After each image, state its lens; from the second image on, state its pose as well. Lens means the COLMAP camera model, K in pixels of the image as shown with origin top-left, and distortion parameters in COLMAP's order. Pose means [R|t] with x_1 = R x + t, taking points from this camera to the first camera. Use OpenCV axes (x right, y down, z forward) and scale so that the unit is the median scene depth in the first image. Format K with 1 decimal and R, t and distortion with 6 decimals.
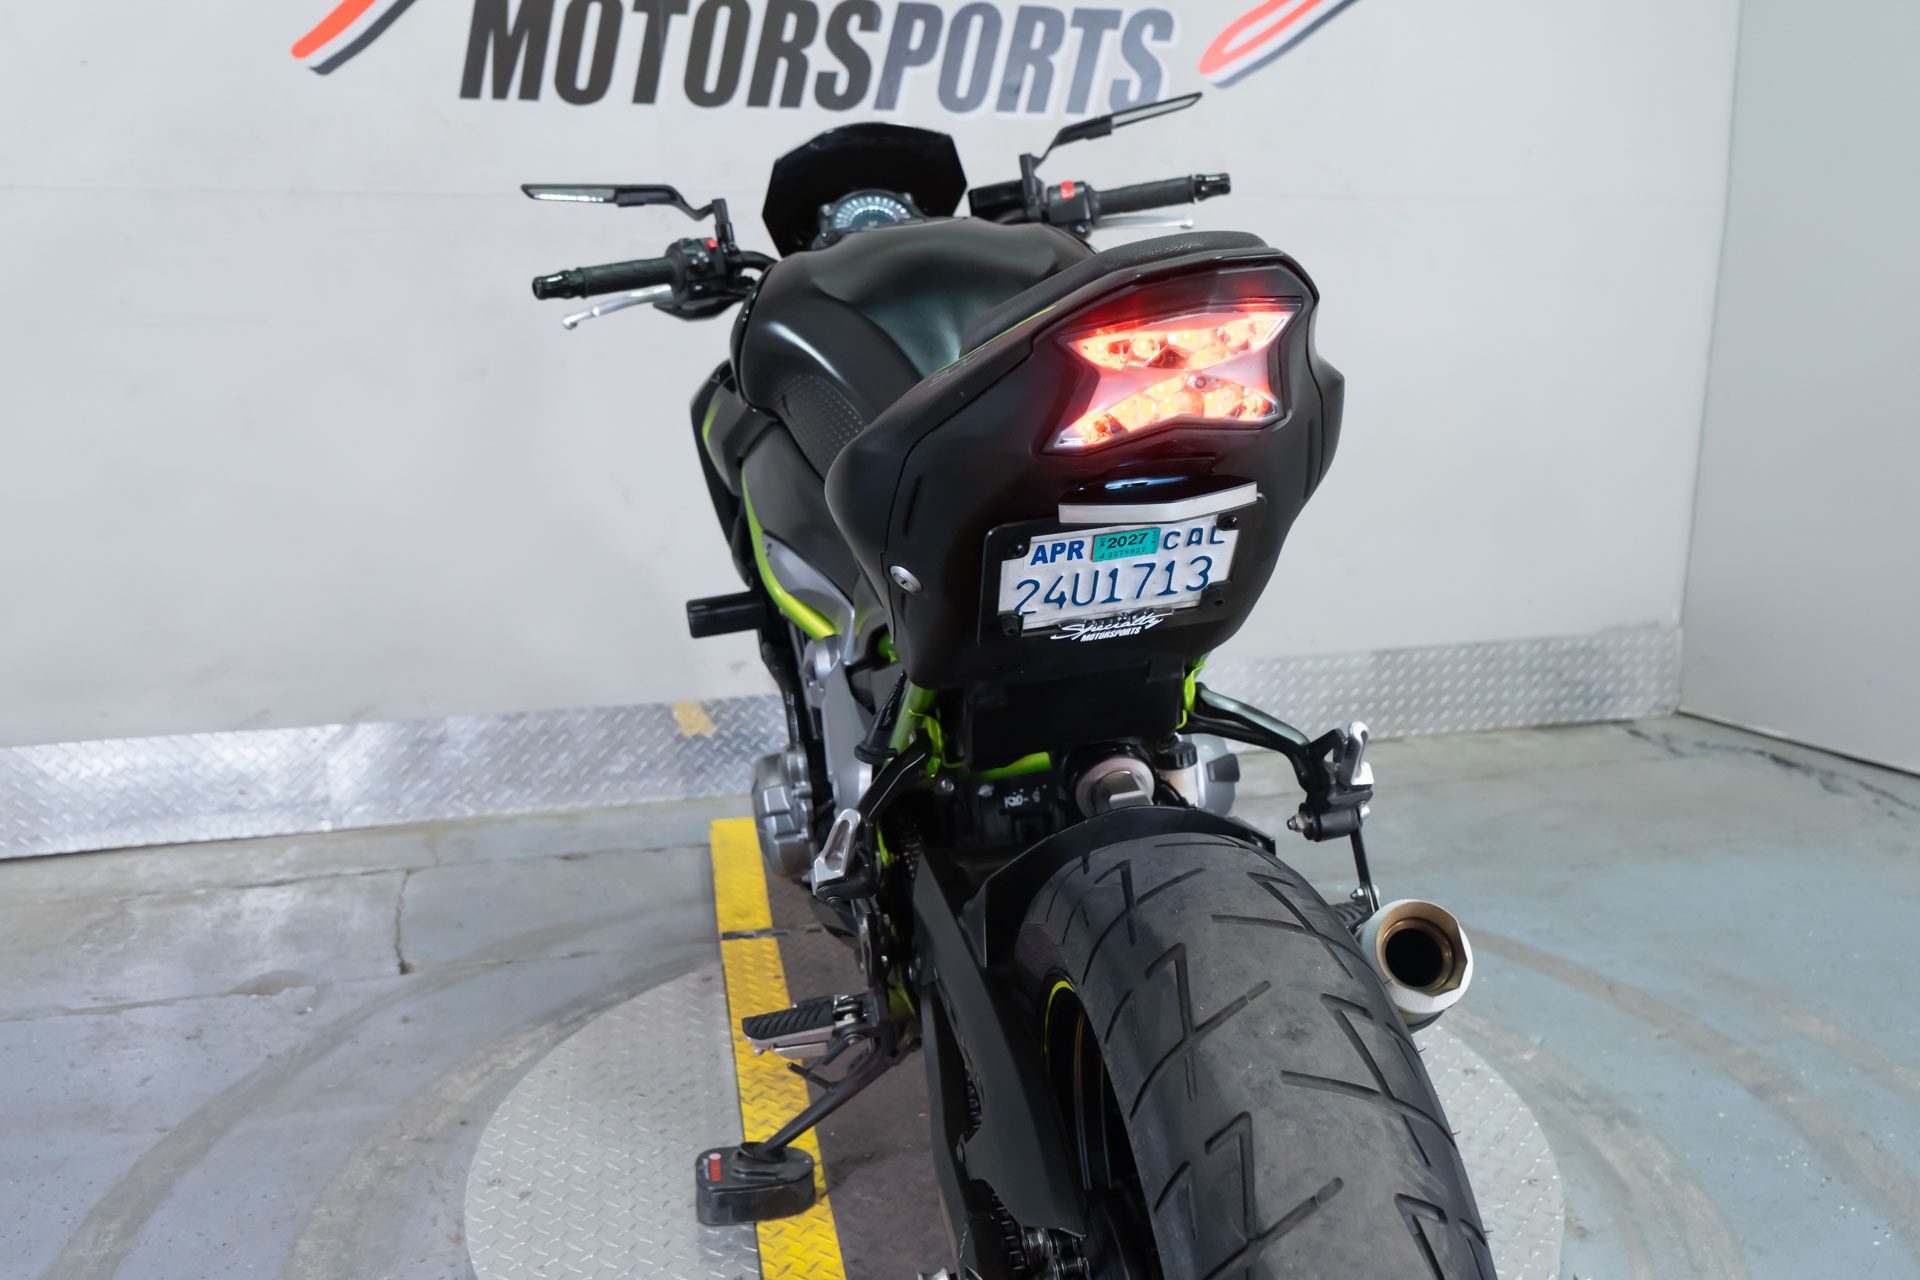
lens RADIAL K [[1665.0, 0, 954.8], [0, 1665.0, 644.2], [0, 0, 1]] dist [-0.001437, 0.002704]
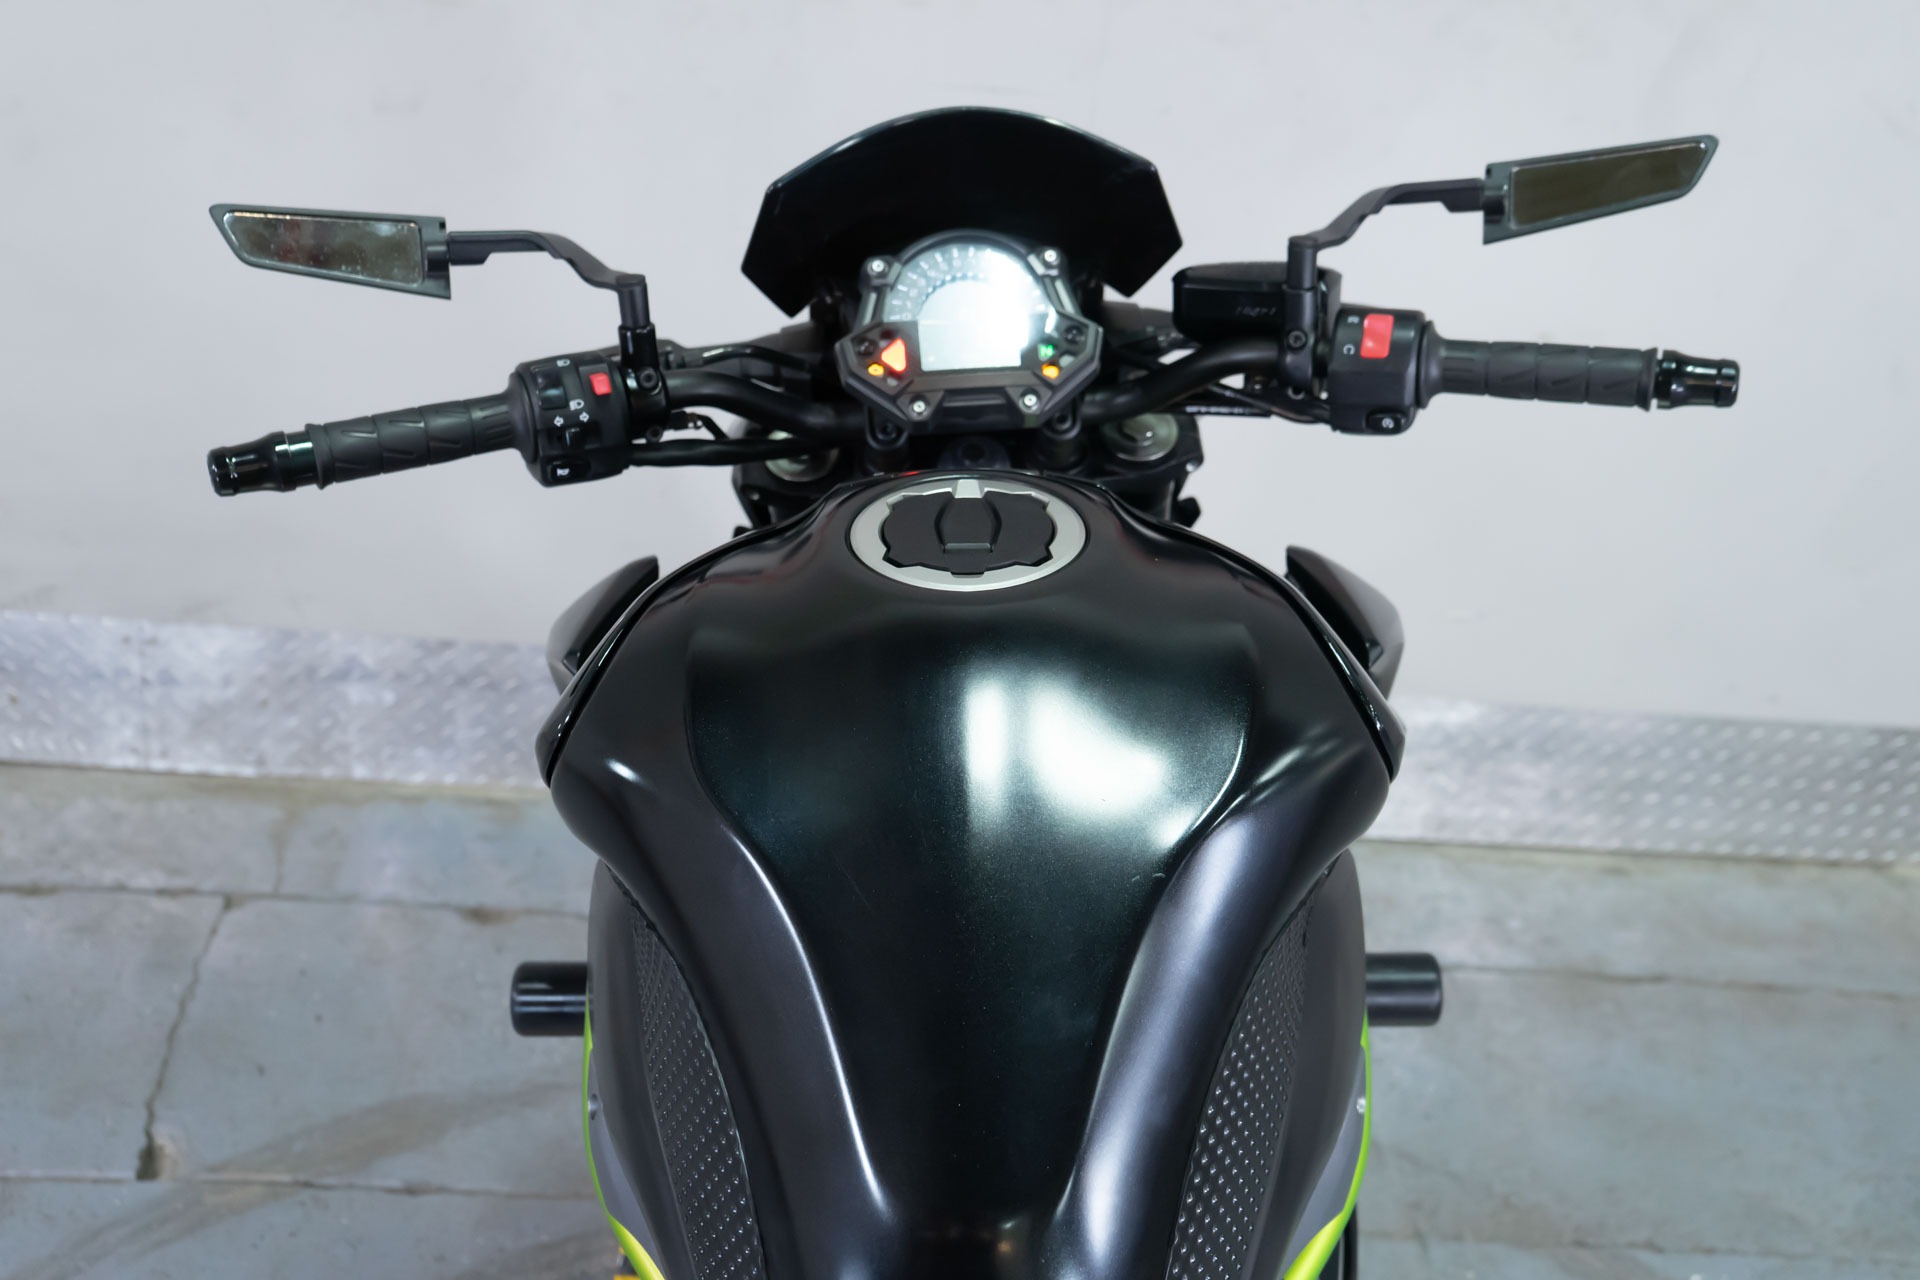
lens RADIAL K [[2239.7, 0, 954.2], [0, 2239.7, 635.4], [0, 0, 1]] dist [0.035555, 0.026312]
pose [[0.976570, 0.179800, -0.118248, 0.018667], [-0.144469, 0.955011, 0.259005, -0.151619], [0.159497, -0.235853, 0.958611, 0.161968]]
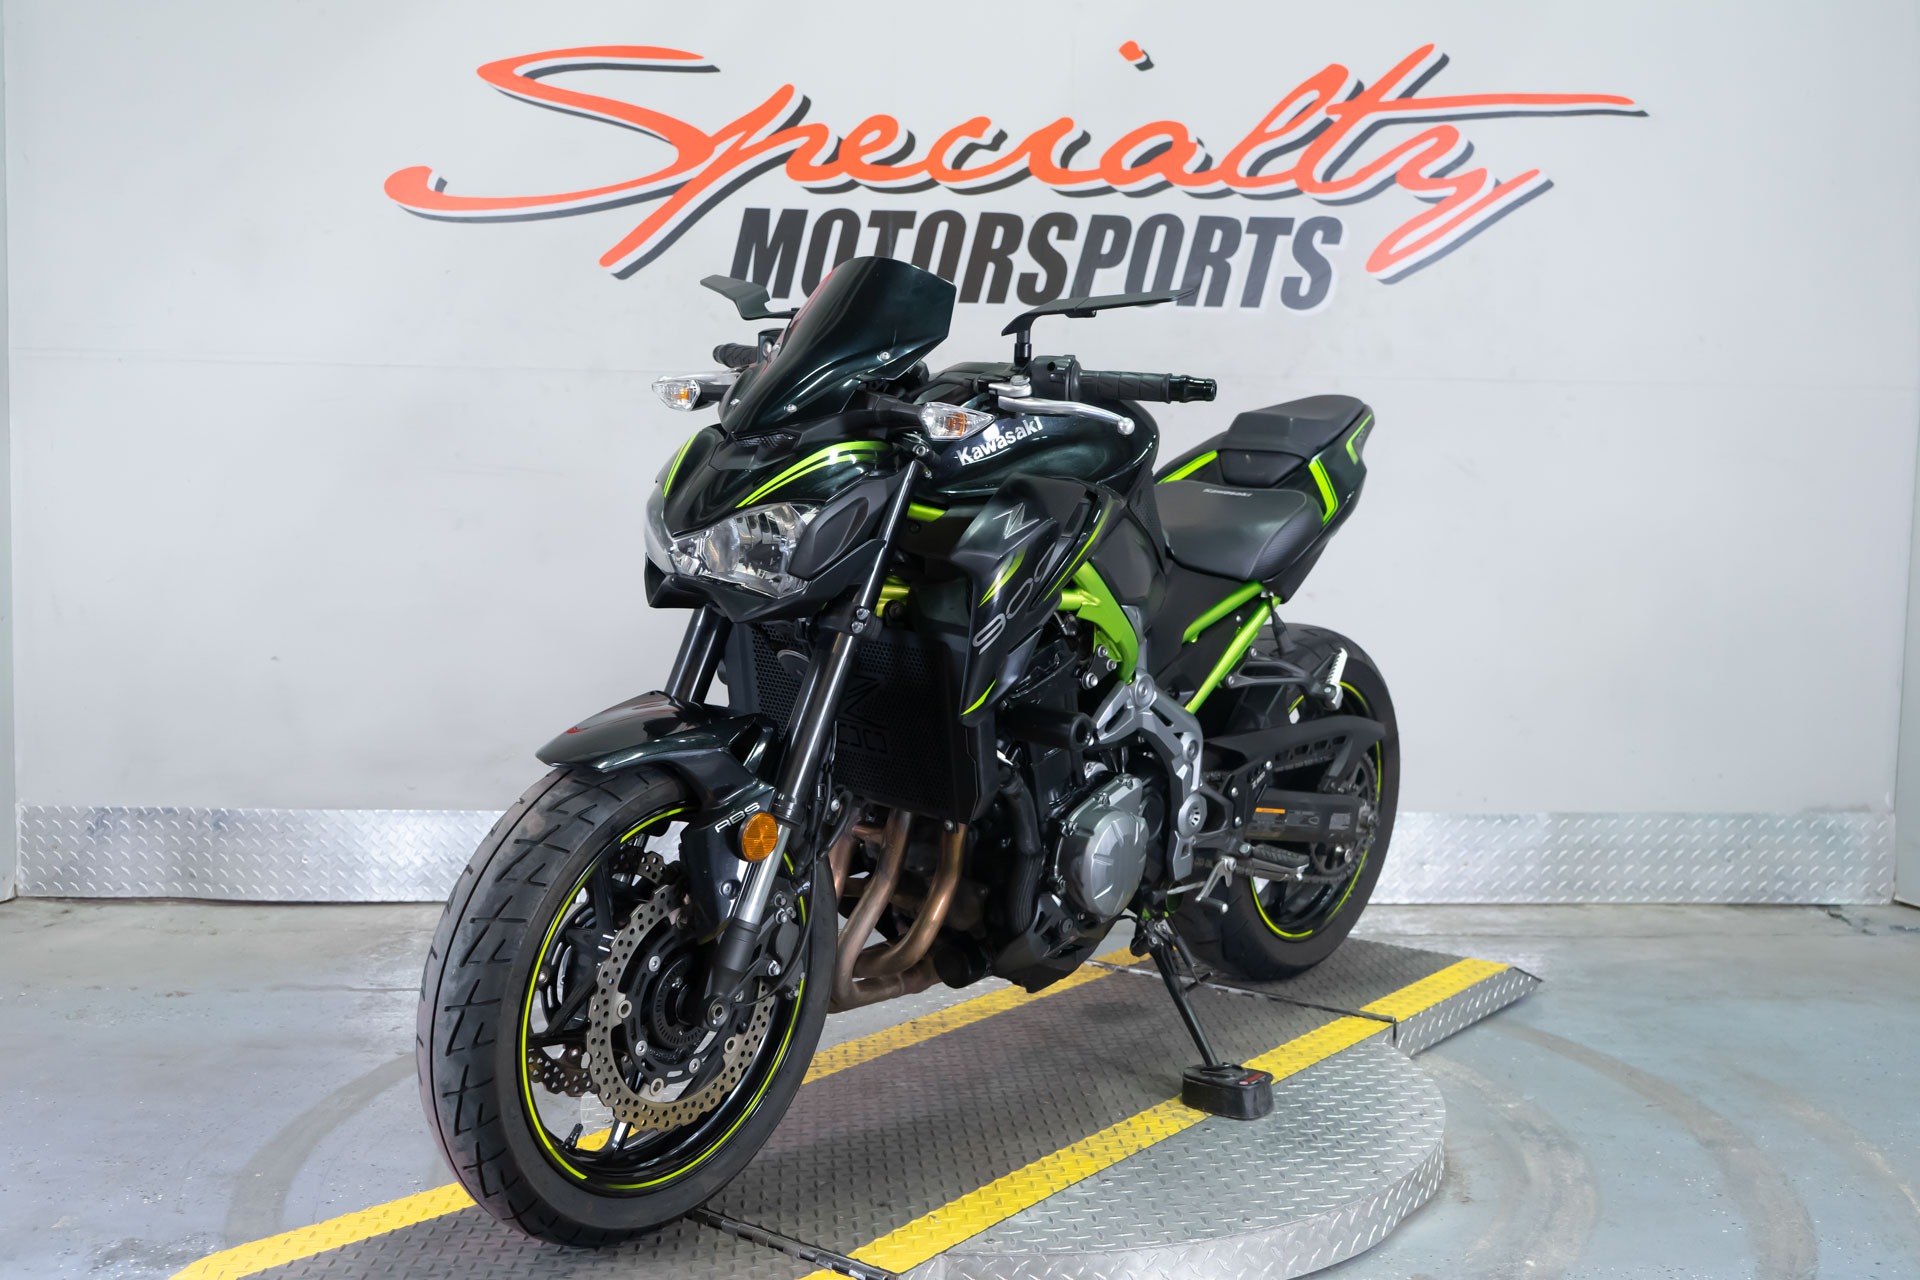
lens RADIAL K [[1939.5, 0, 959.3], [0, 1939.5, 639.9], [0, 0, 1]] dist [-0.001896, 0.024292]
pose [[0.971540, 0.035163, -0.234253, 0.210735], [-0.068116, 0.988623, -0.134105, 0.100463], [0.226872, 0.146244, 0.962882, -0.296414]]
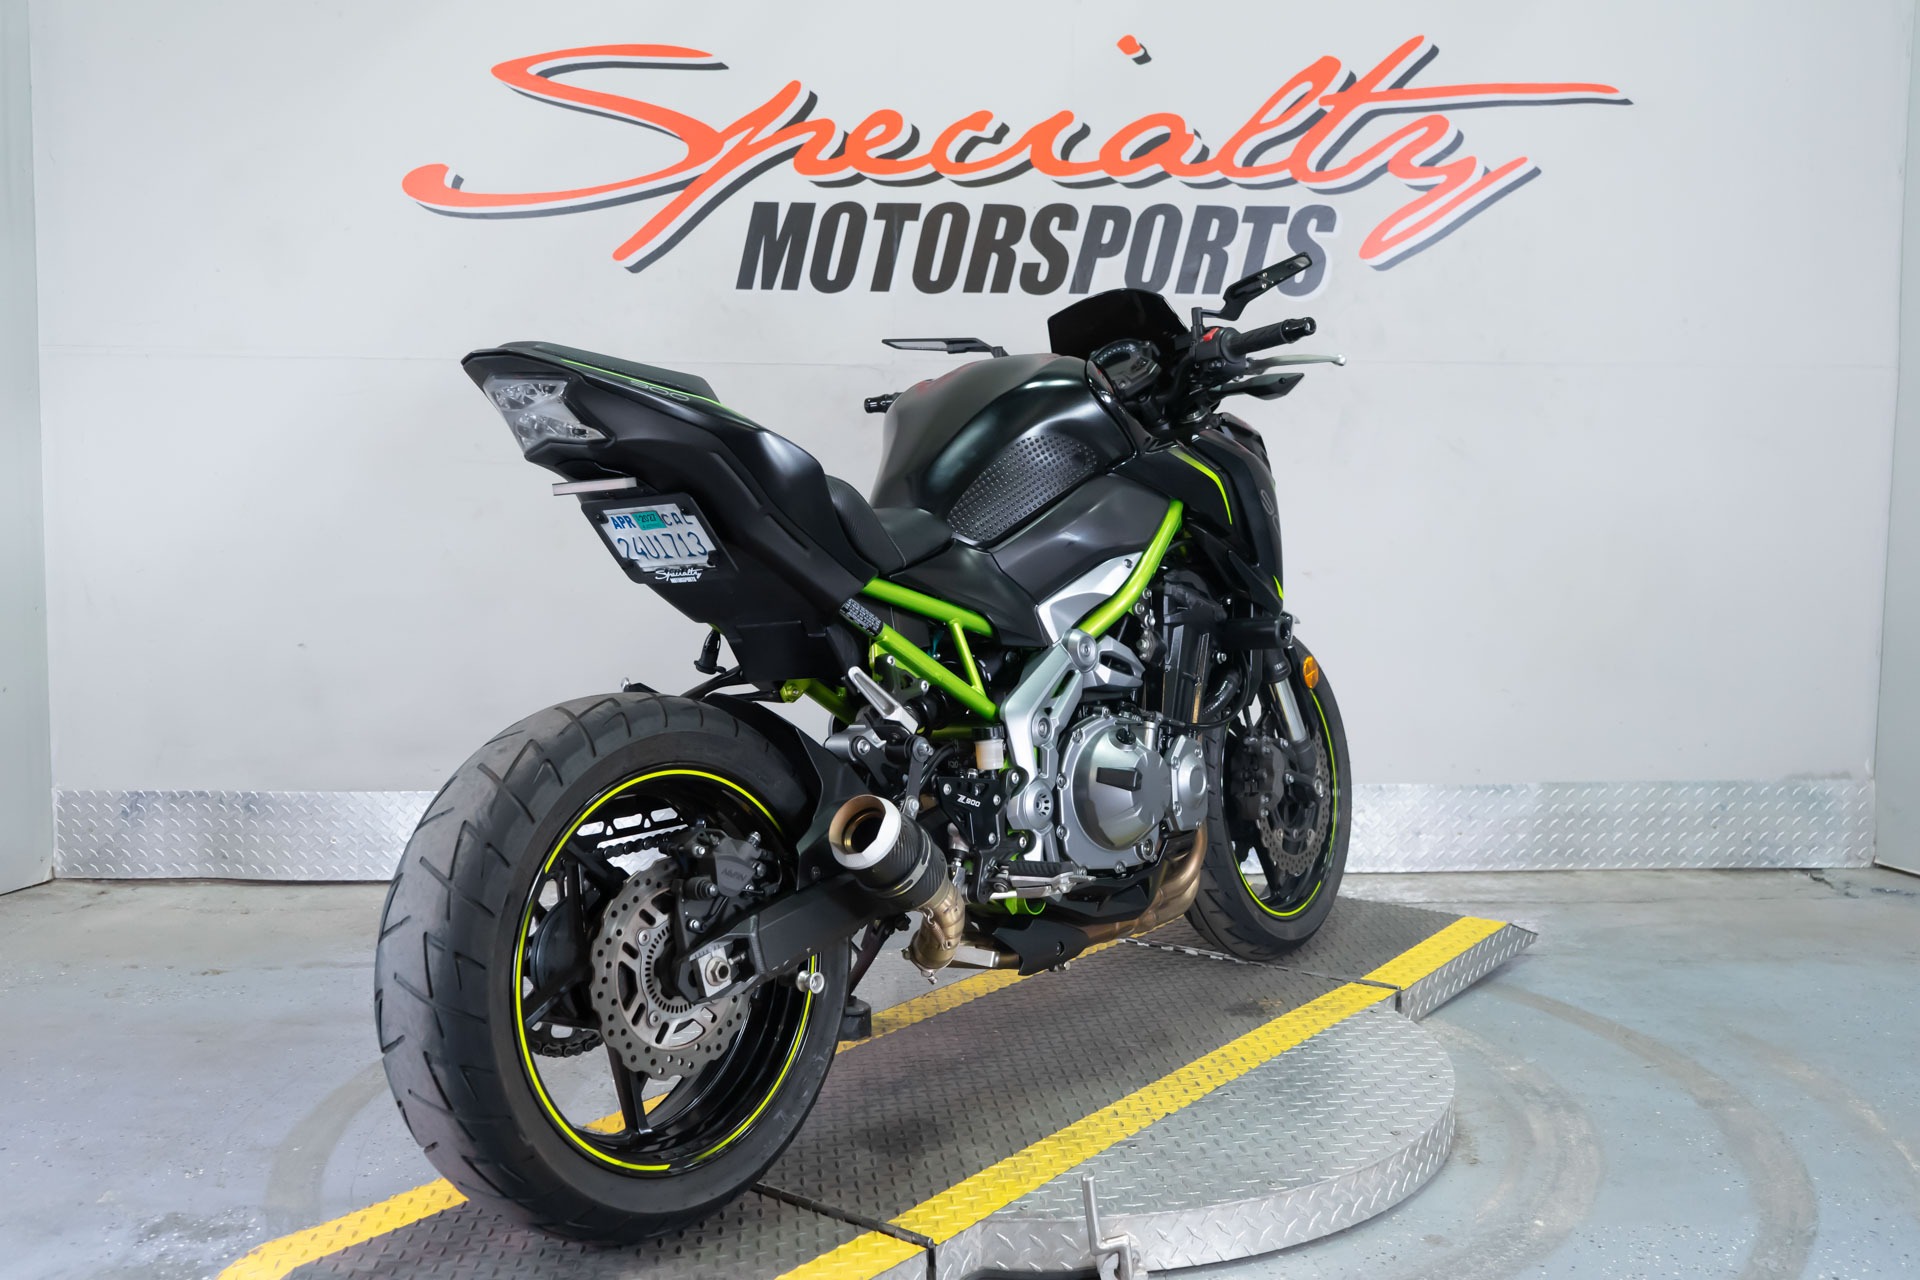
lens RADIAL K [[1866.5, 0, 960.0], [0, 1866.5, 640.0], [0, 0, 1]] dist [0.001288, 0.001037]
pose [[0.972478, 0.028116, -0.231293, 0.198796], [-0.058073, 0.990613, -0.123750, 0.098922], [0.225642, 0.133775, 0.964982, -0.285908]]
